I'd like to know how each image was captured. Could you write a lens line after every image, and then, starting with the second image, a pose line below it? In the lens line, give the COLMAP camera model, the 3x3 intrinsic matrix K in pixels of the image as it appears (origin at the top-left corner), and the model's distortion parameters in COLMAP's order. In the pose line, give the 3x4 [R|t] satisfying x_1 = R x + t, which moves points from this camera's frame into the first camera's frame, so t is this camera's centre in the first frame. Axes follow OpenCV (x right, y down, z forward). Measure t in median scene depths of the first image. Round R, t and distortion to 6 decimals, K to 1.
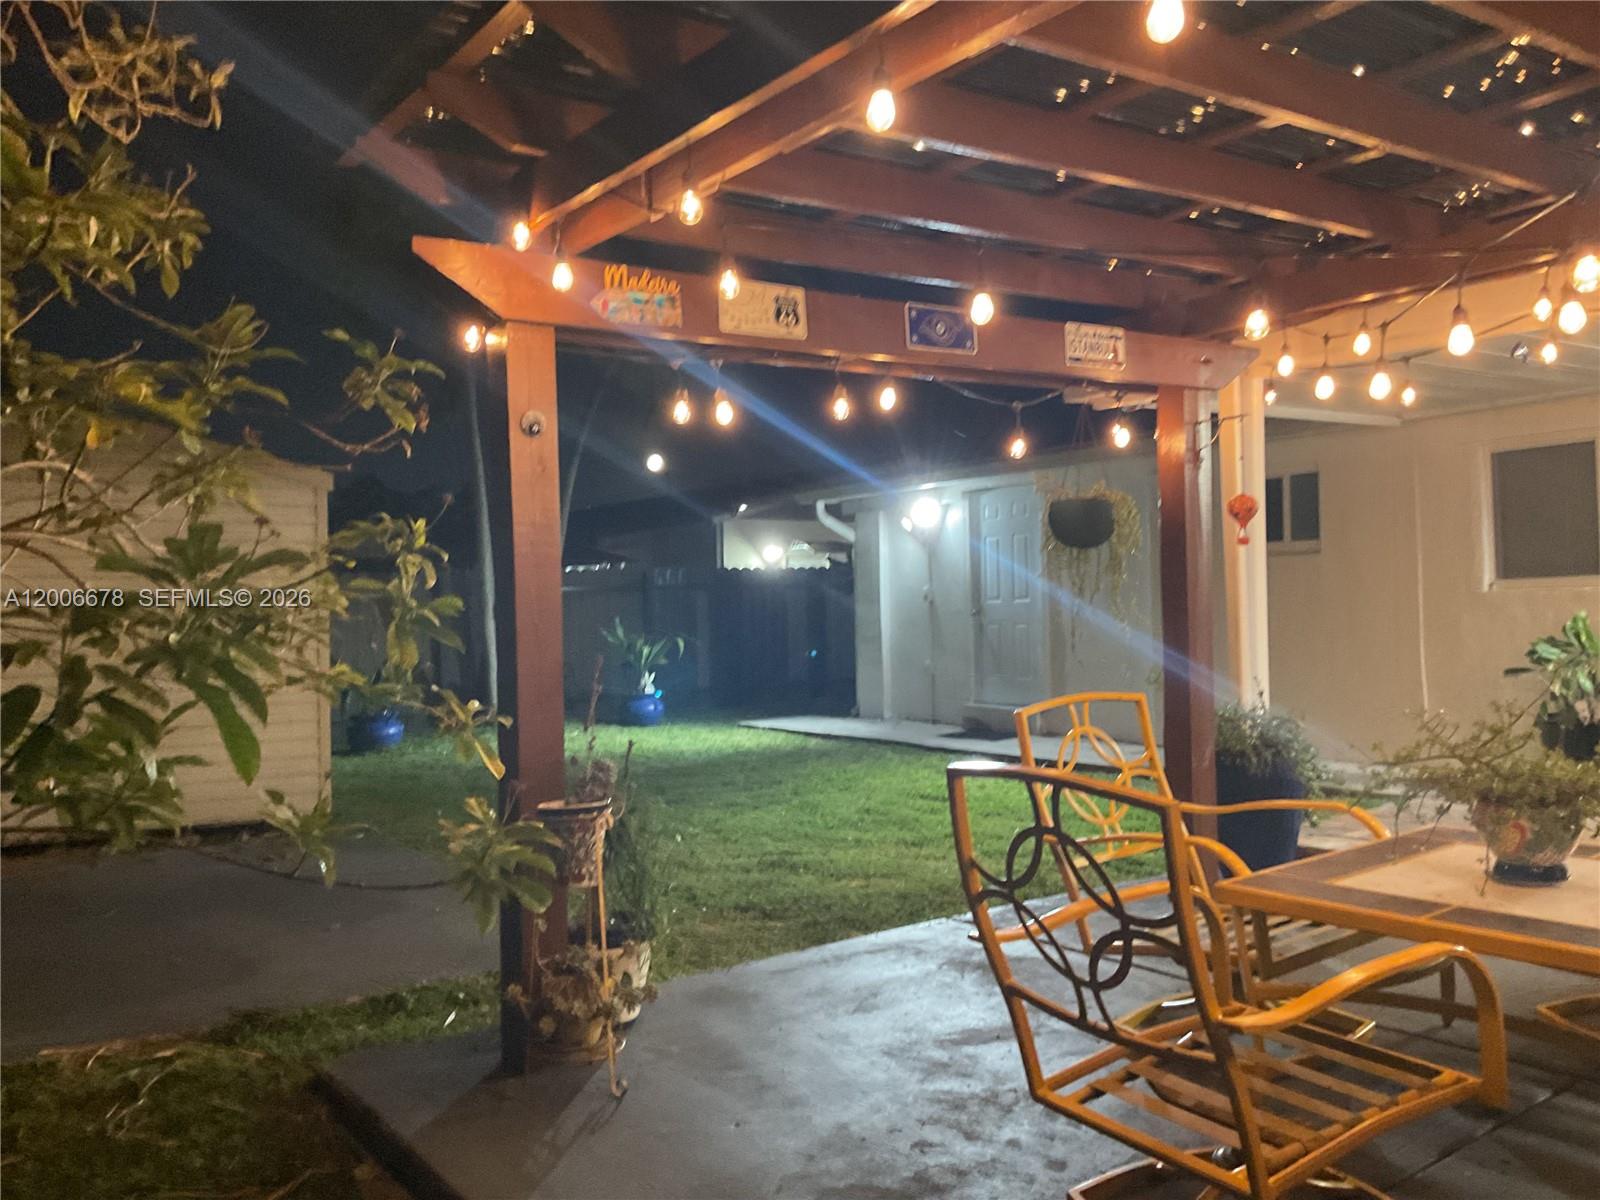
lens RADIAL K [[1371.9, 0, 800.5], [0, 1371.9, 599.2], [0, 0, 1]] dist [0.032478, -0.051852]
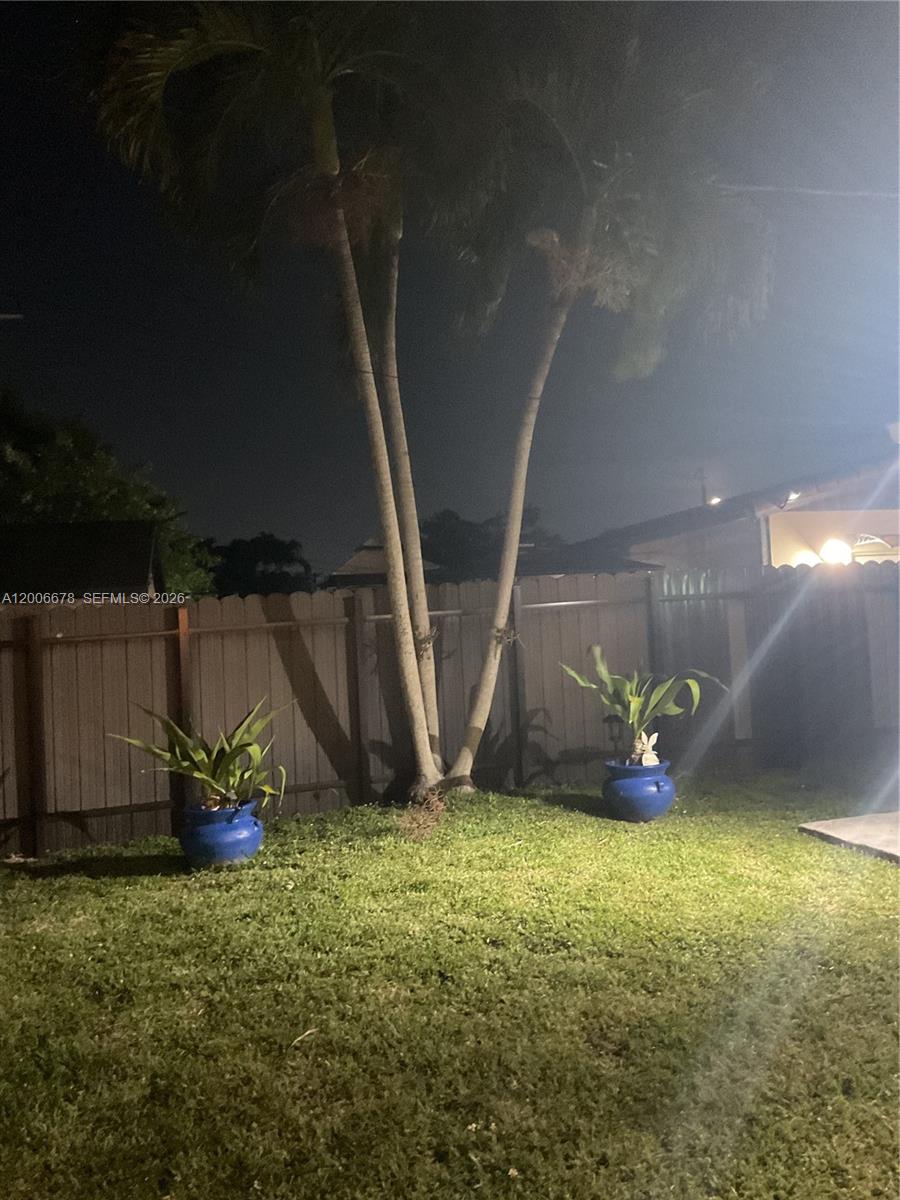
lens RADIAL K [[1028.9, 0, 448.3], [0, 1028.9, 596.6], [0, 0, 1]] dist [0.032478, -0.051852]
pose [[0.932071, -0.035730, -0.360508, -0.020685], [0.034096, 0.999359, -0.010894, -0.008405], [0.360667, -0.002138, 0.932692, 0.512488]]
